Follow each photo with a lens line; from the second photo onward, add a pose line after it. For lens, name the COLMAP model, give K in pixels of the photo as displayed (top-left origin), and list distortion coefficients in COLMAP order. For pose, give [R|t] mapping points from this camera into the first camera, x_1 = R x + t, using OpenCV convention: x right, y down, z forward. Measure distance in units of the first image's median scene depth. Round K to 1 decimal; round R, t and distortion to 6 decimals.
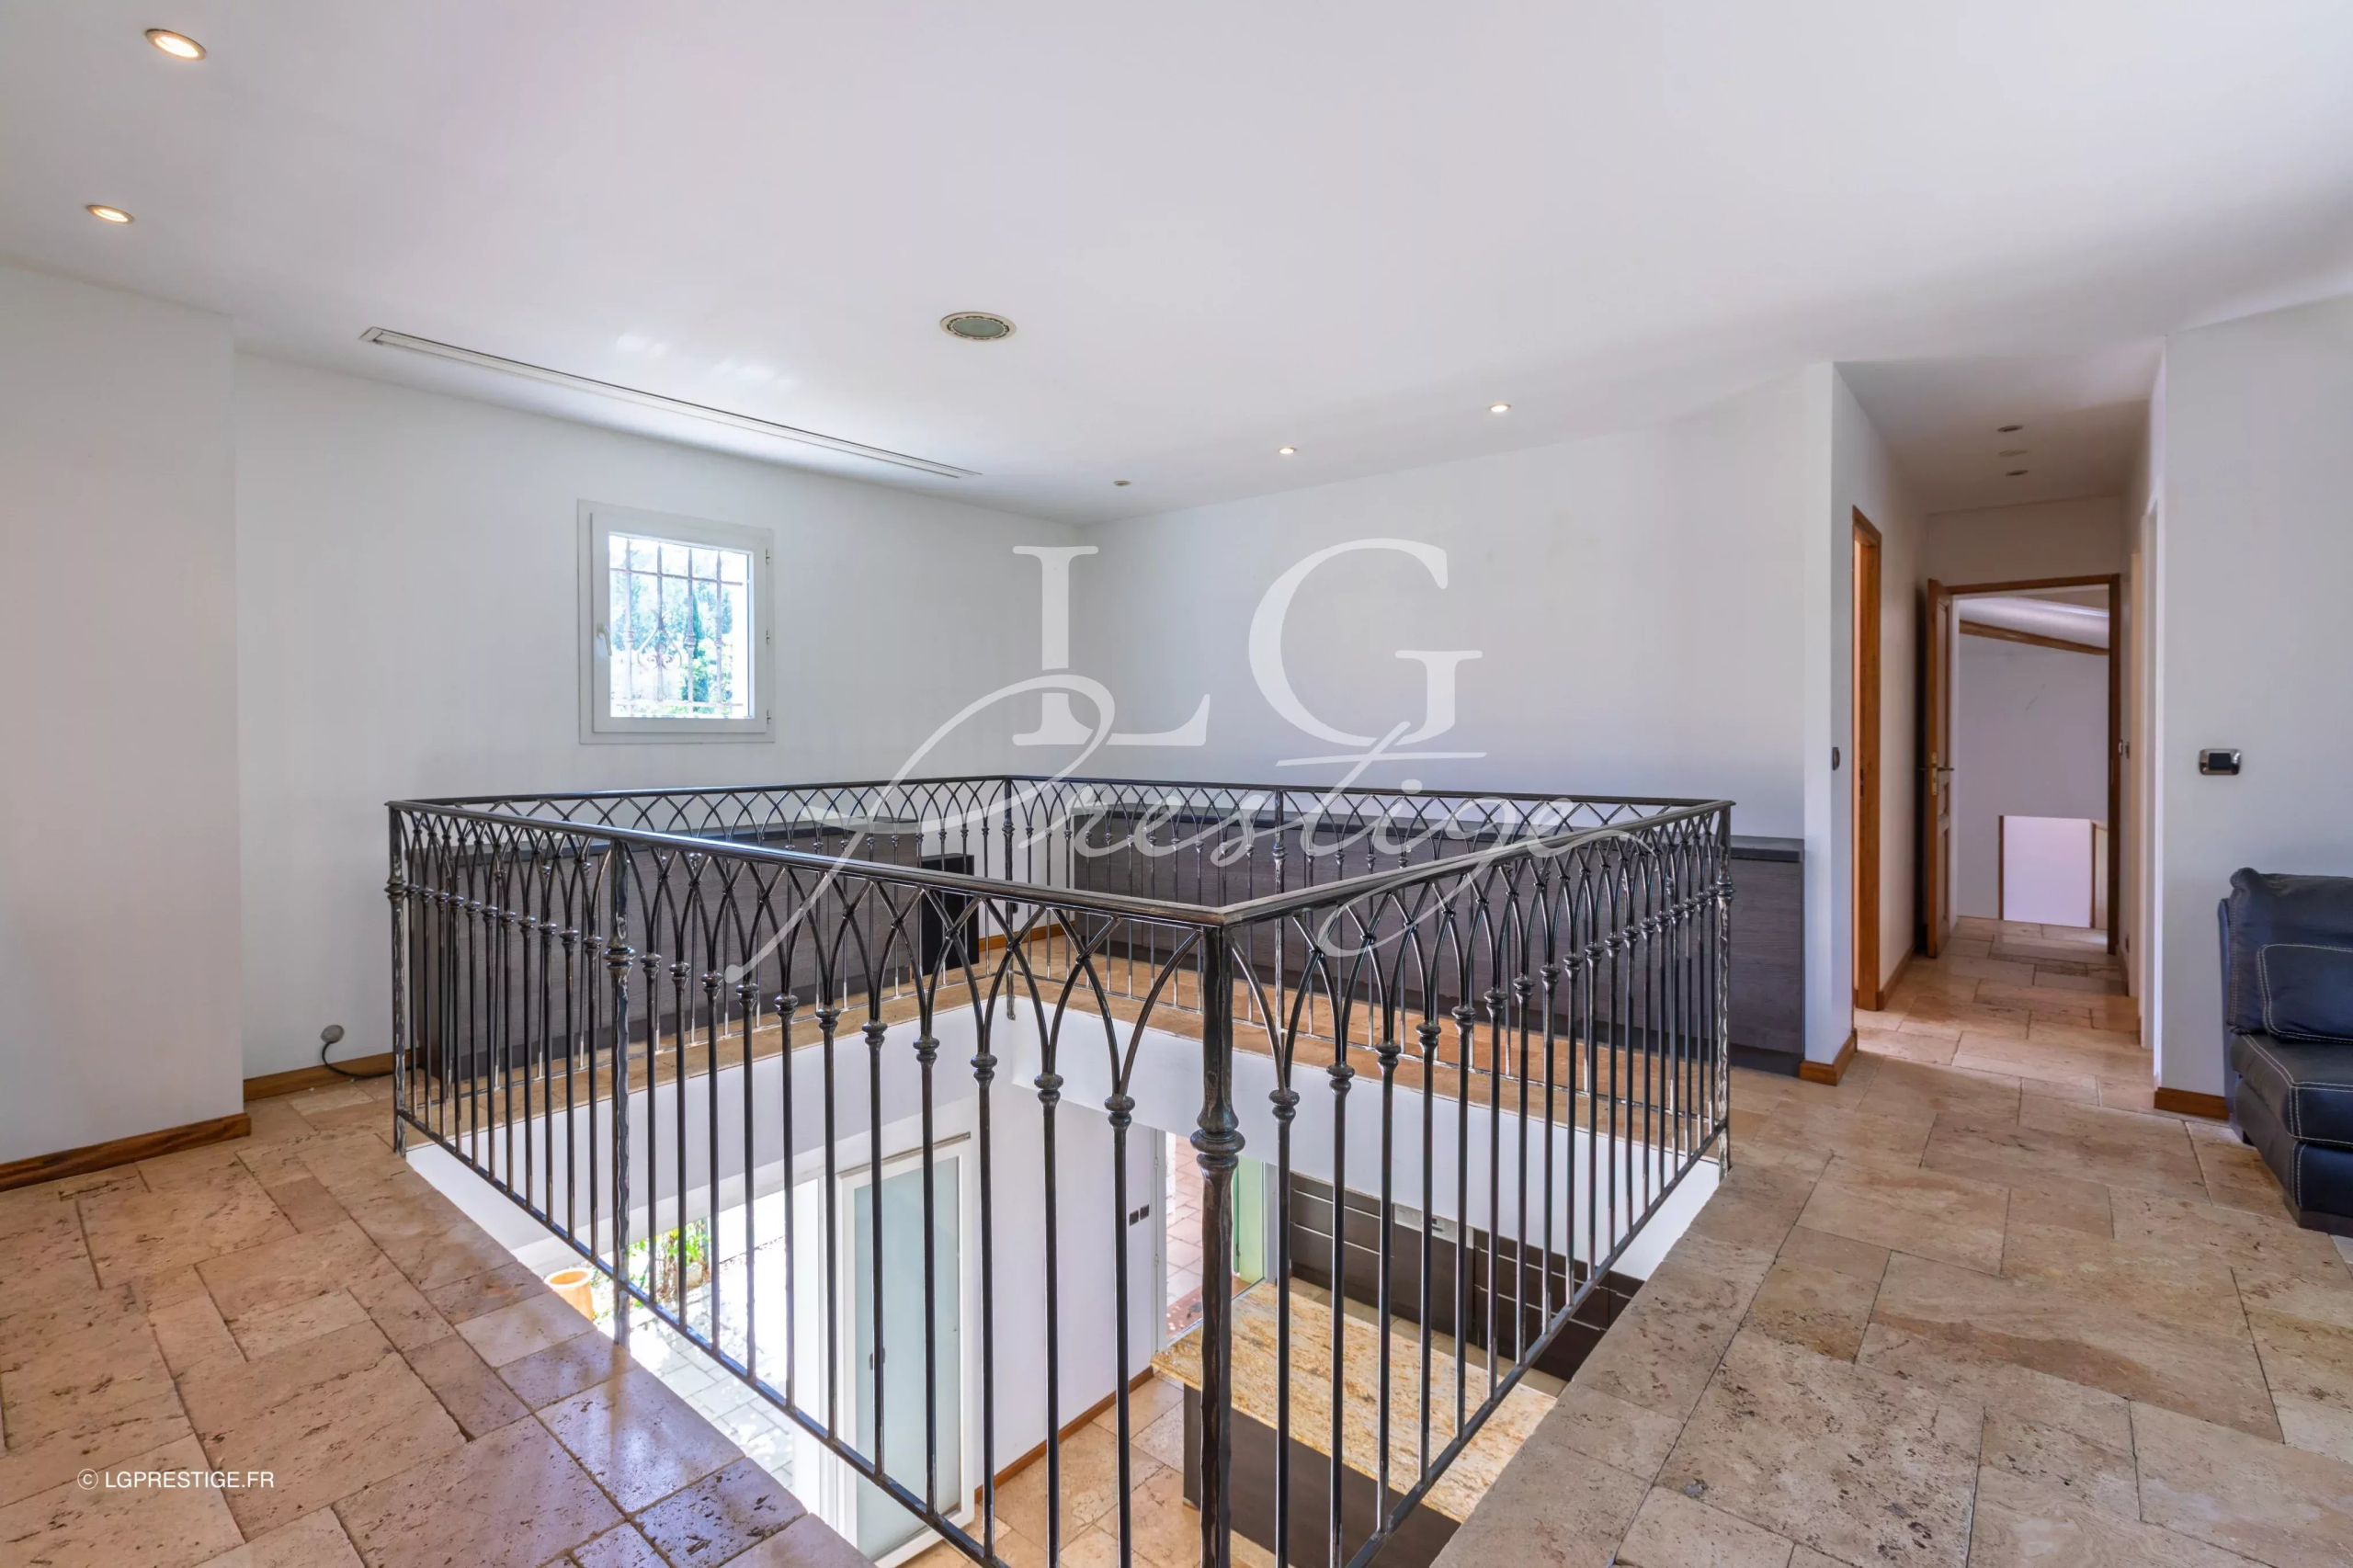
lens RADIAL K [[1057.7, 0, 1176.4], [0, 1057.7, 748.4], [0, 0, 1]] dist [-0.000069, -0.000211]
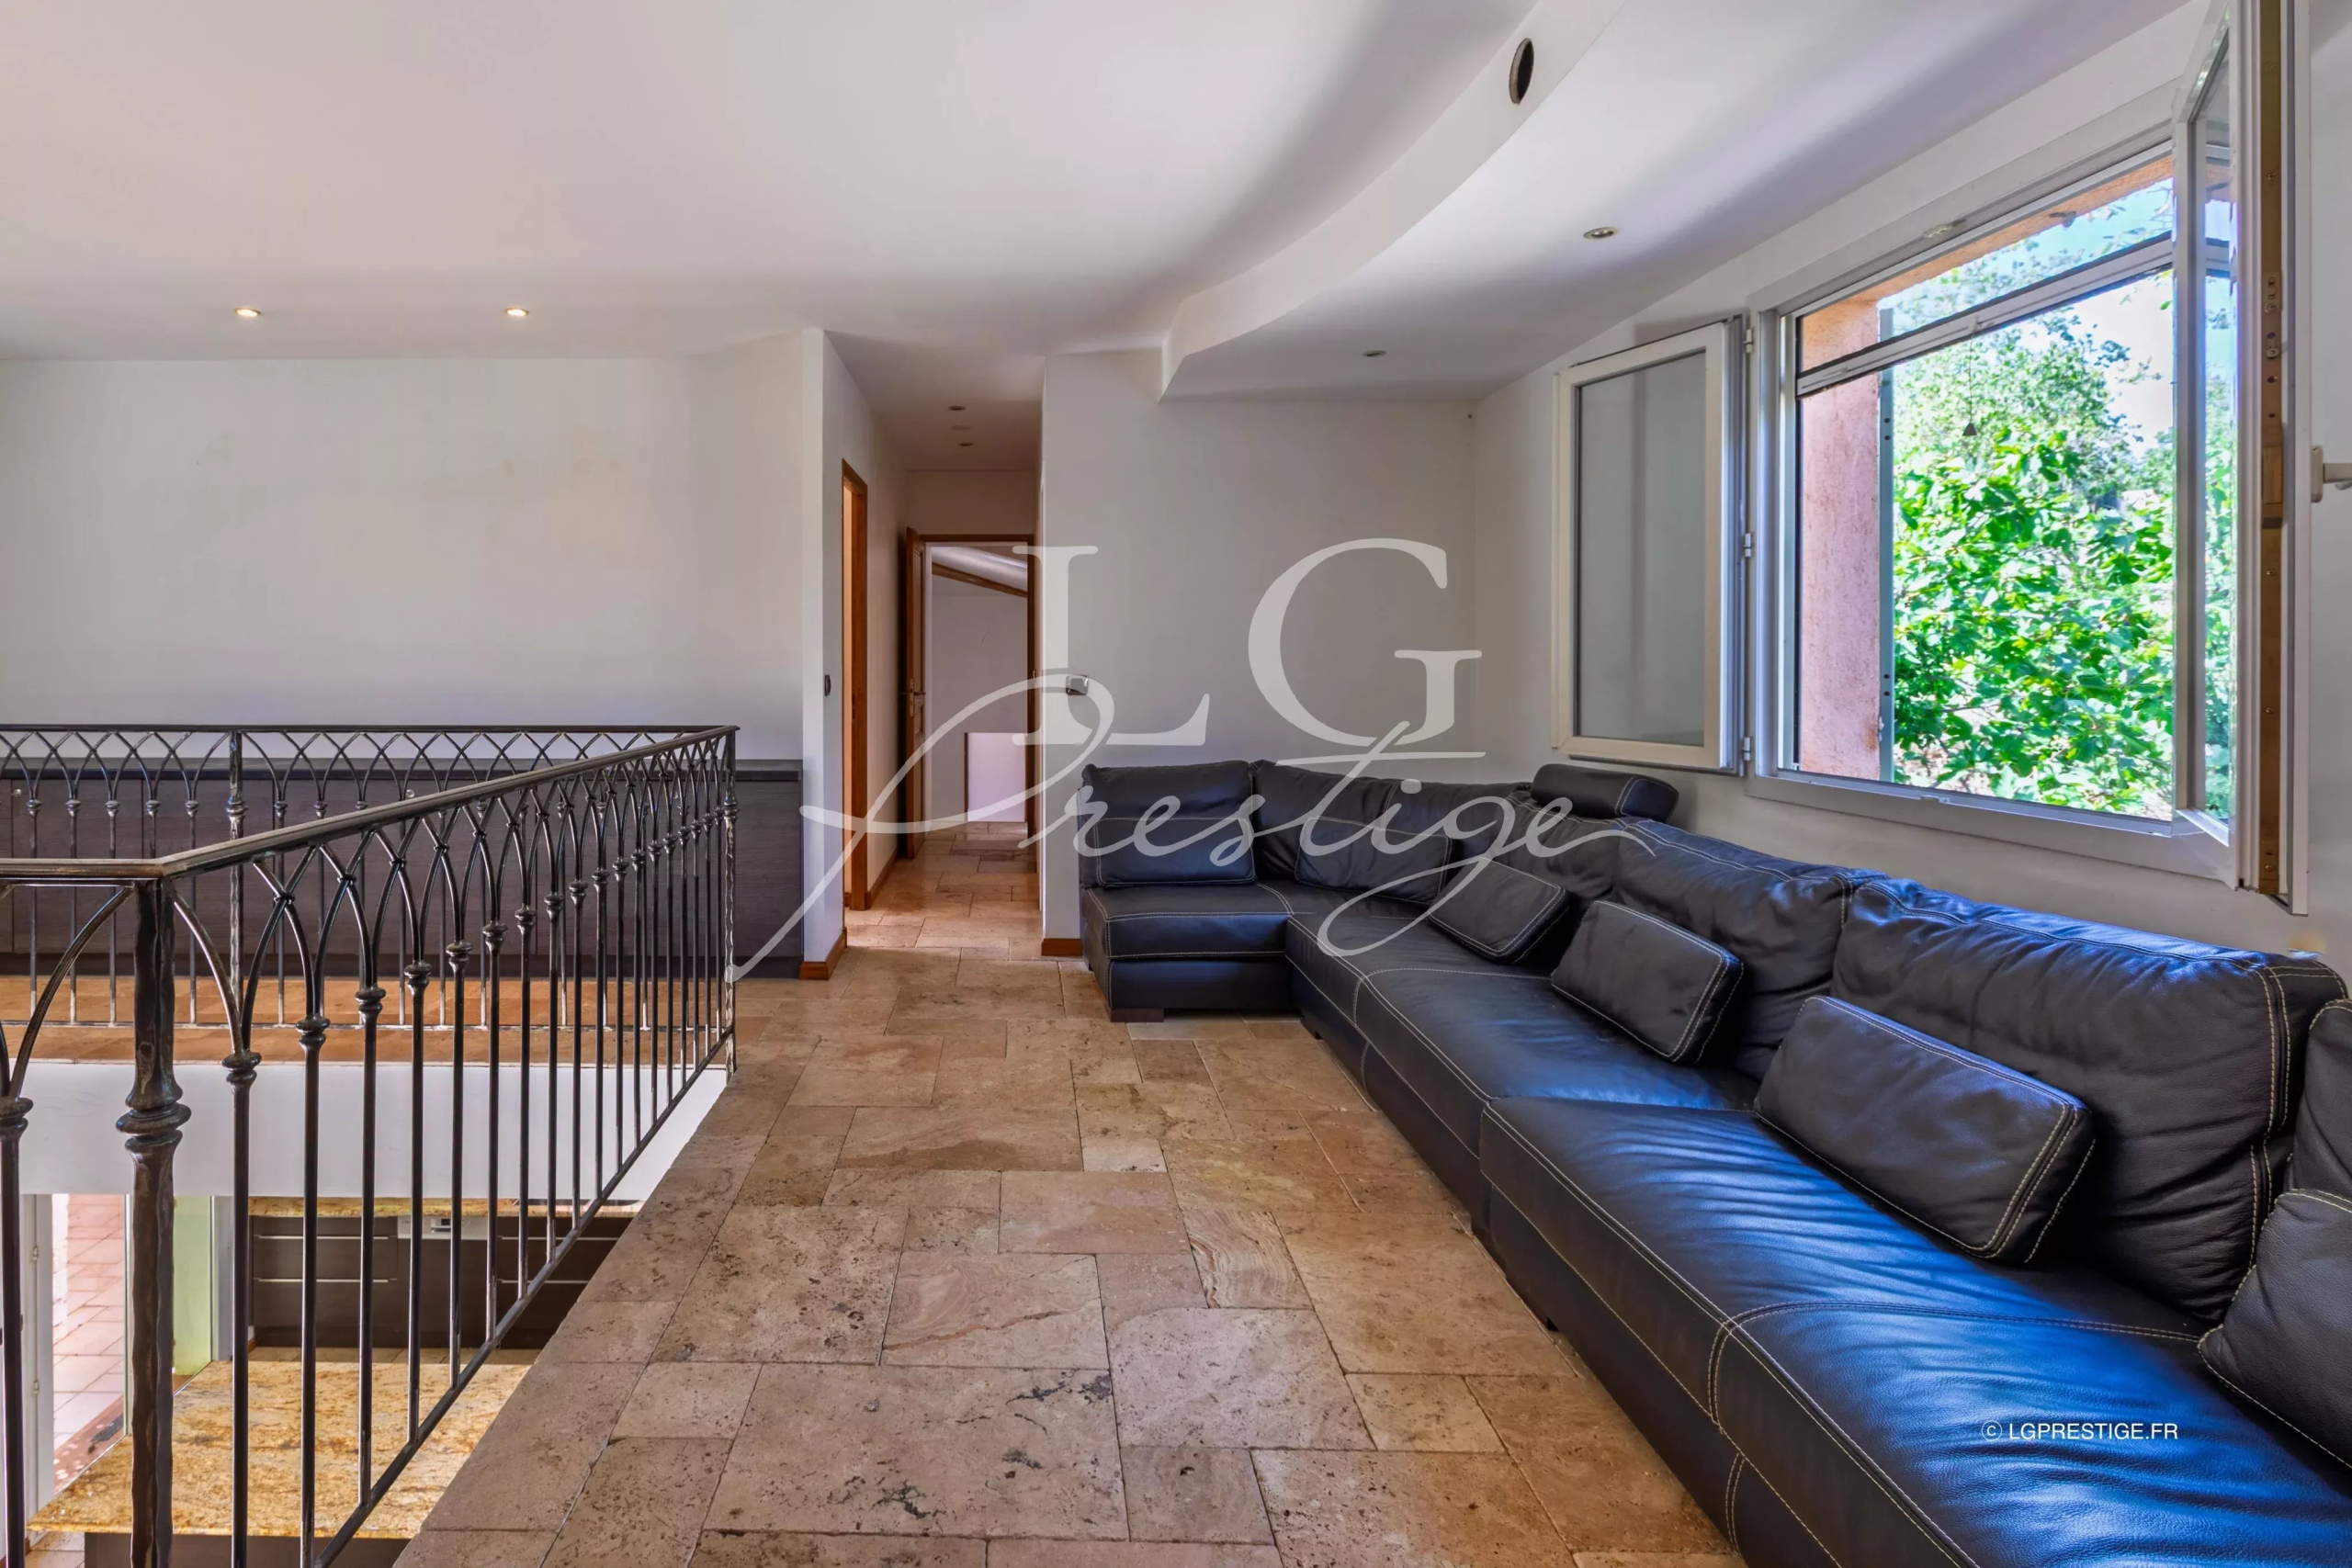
lens RADIAL K [[1480.6, 0, 1176.0], [0, 1480.6, 661.6], [0, 0, 1]] dist [0.004762, 0.000998]
pose [[0.789557, -0.000546, 0.613677, -0.045165], [0.006940, 0.999944, -0.008039, -0.000303], [-0.613638, 0.010606, 0.789516, -0.483959]]
